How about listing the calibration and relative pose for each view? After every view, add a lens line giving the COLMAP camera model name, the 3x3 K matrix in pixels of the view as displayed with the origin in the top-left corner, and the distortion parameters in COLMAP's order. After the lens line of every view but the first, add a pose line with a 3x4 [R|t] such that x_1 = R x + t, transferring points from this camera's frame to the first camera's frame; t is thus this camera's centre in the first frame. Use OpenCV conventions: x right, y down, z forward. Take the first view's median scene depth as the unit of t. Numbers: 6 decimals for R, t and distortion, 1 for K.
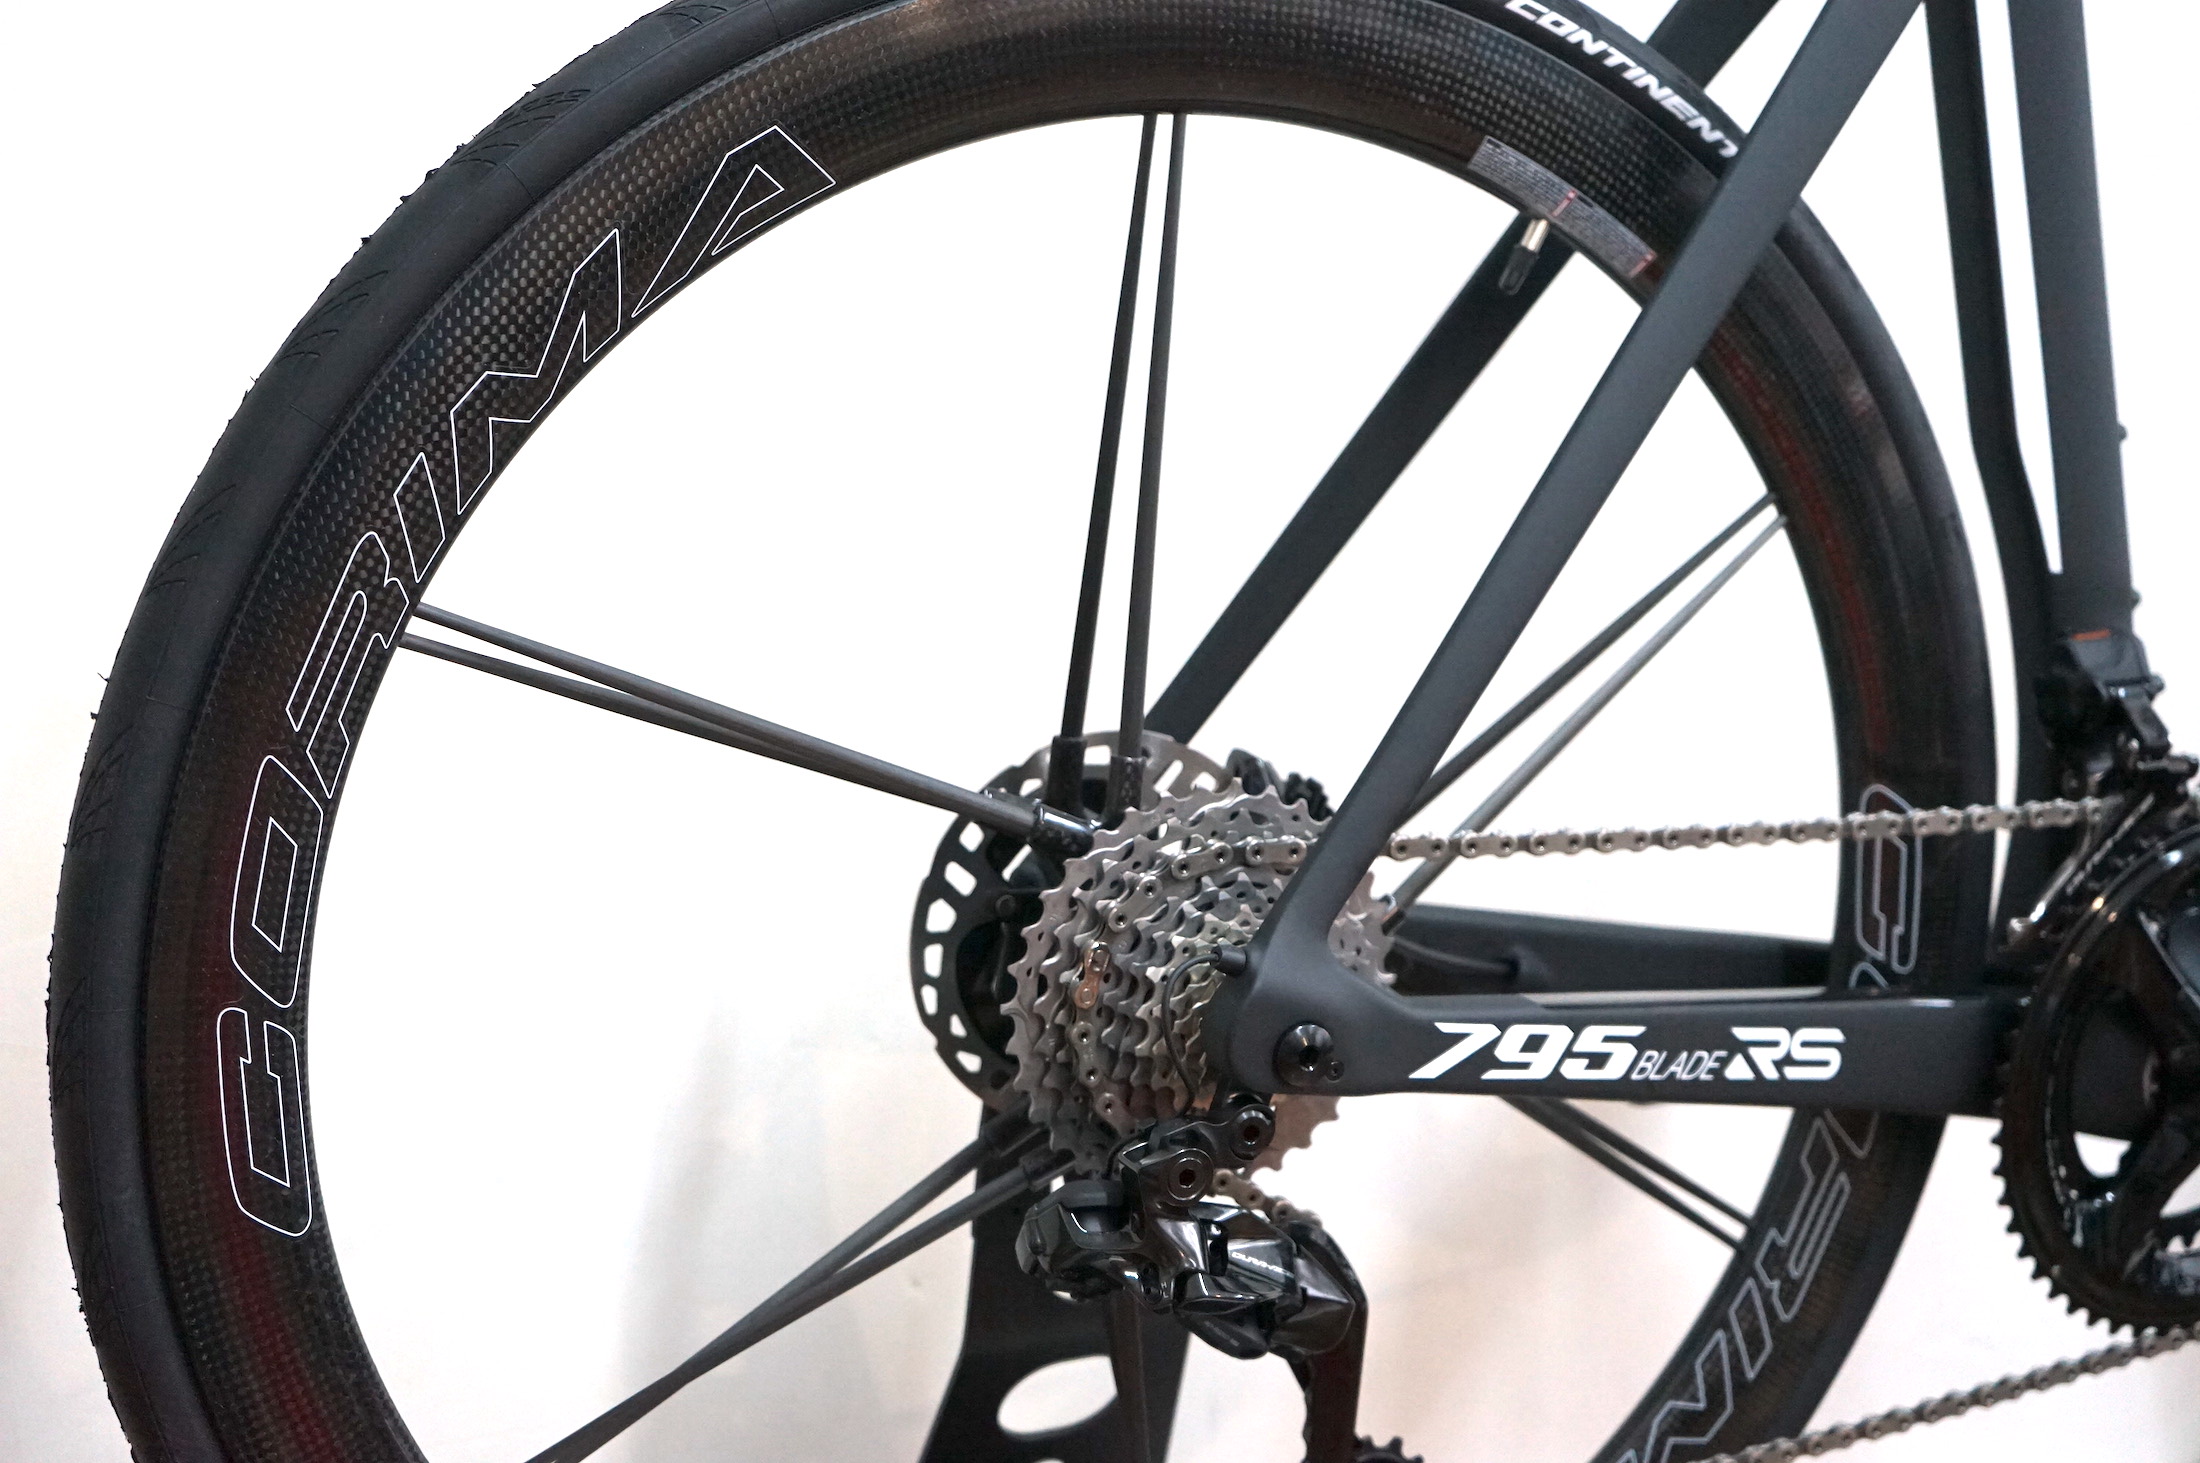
lens RADIAL K [[2688.7, 0, 1104.3], [0, 2688.7, 716.2], [0, 0, 1]] dist [0.007107, 0.000000]
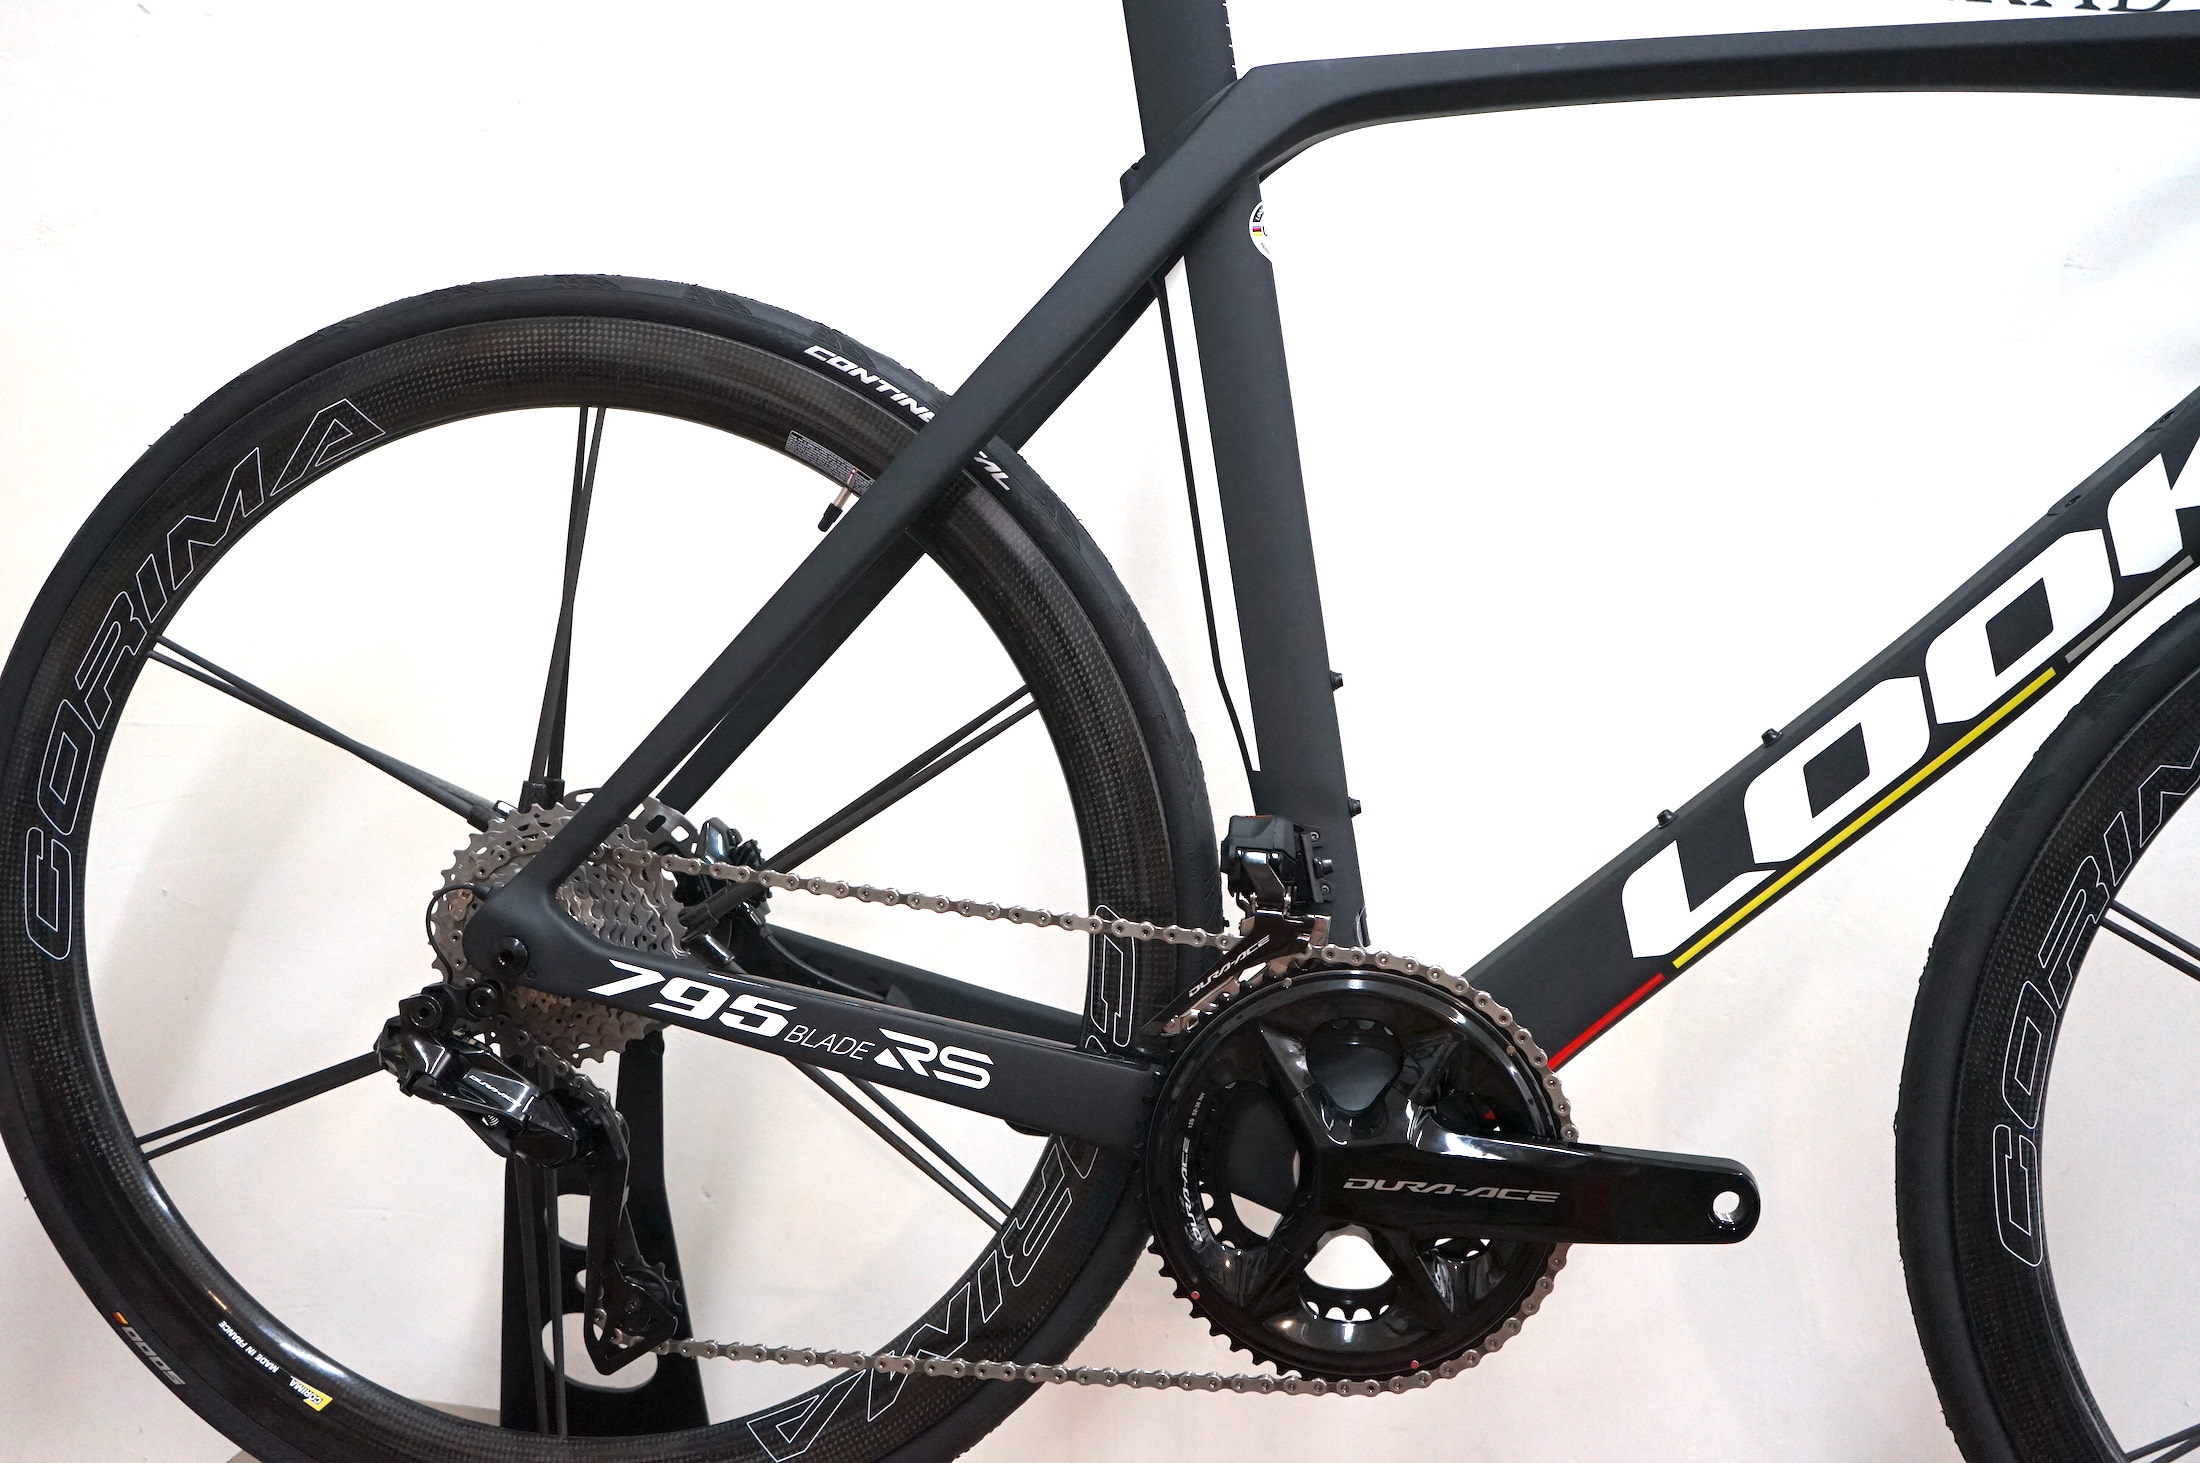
lens RADIAL K [[2212.9, 0, 1107.0], [0, 2212.9, 724.2], [0, 0, 1]] dist [0.012746, 0.000000]
pose [[0.854517, 0.088966, -0.511748, 0.966993], [-0.170197, 0.978790, -0.114034, 0.072025], [0.490749, 0.184542, 0.851534, 0.001632]]
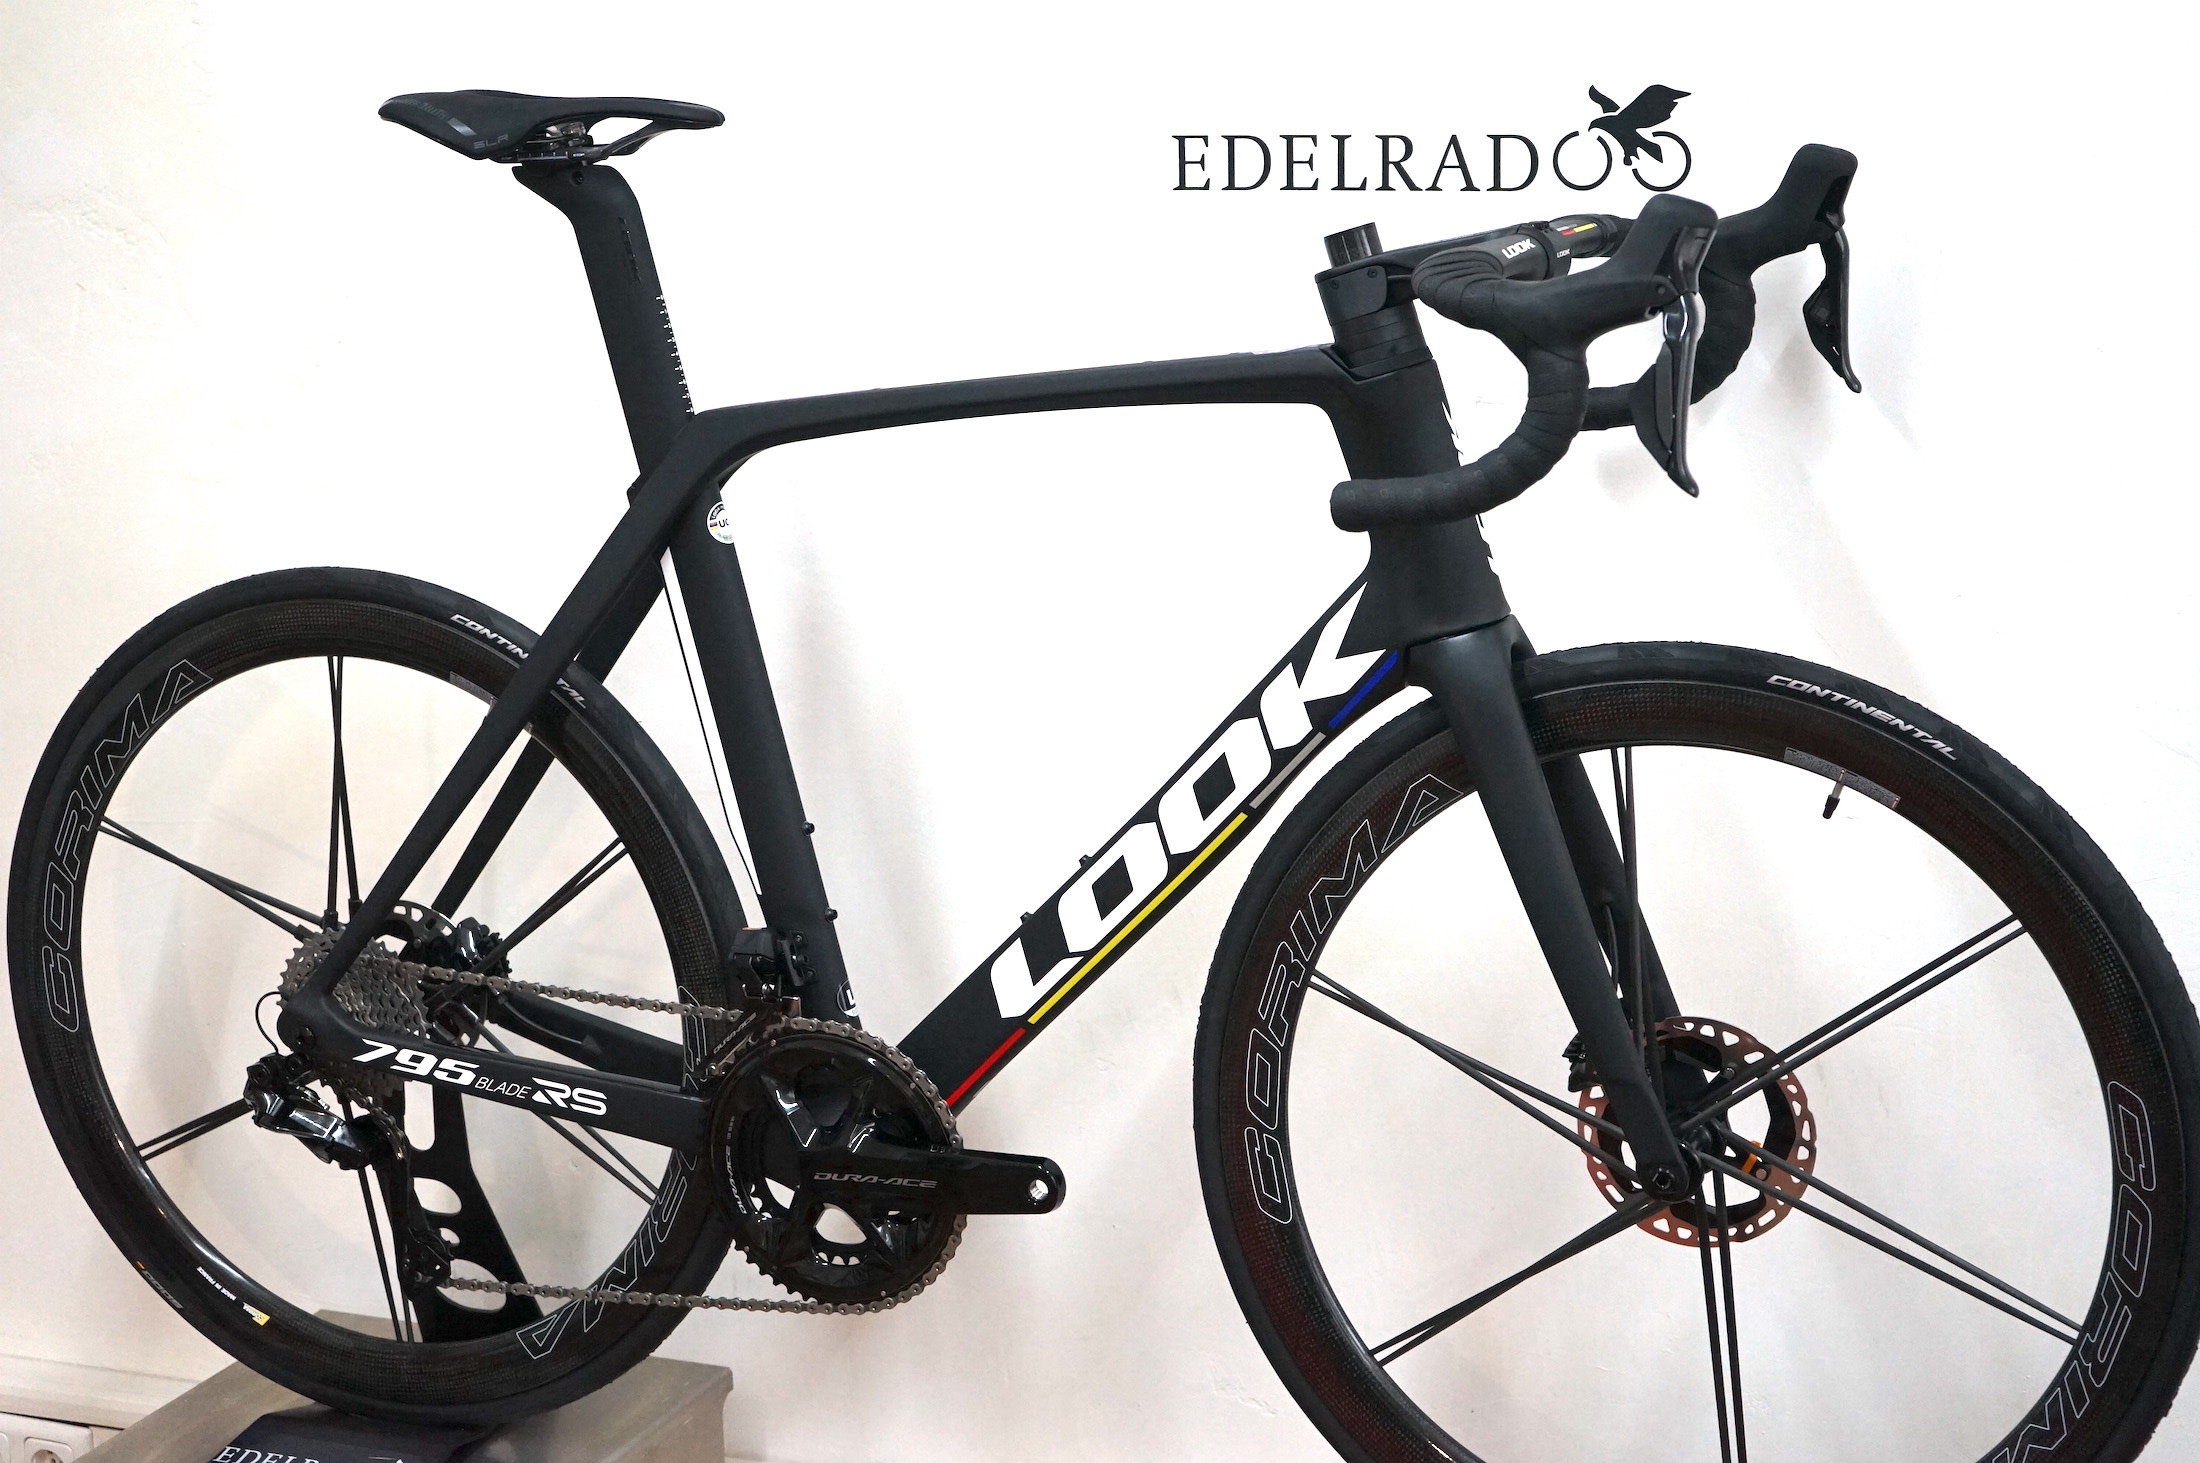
lens RADIAL K [[3688.3, 0, 1093.3], [0, 3688.3, 715.5], [0, 0, 1]] dist [-0.032148, 0.000000]
pose [[0.675863, 0.115572, -0.727909, 2.764127], [-0.104862, 0.992660, 0.060243, -0.416483], [0.729529, 0.035614, 0.683022, -0.747632]]
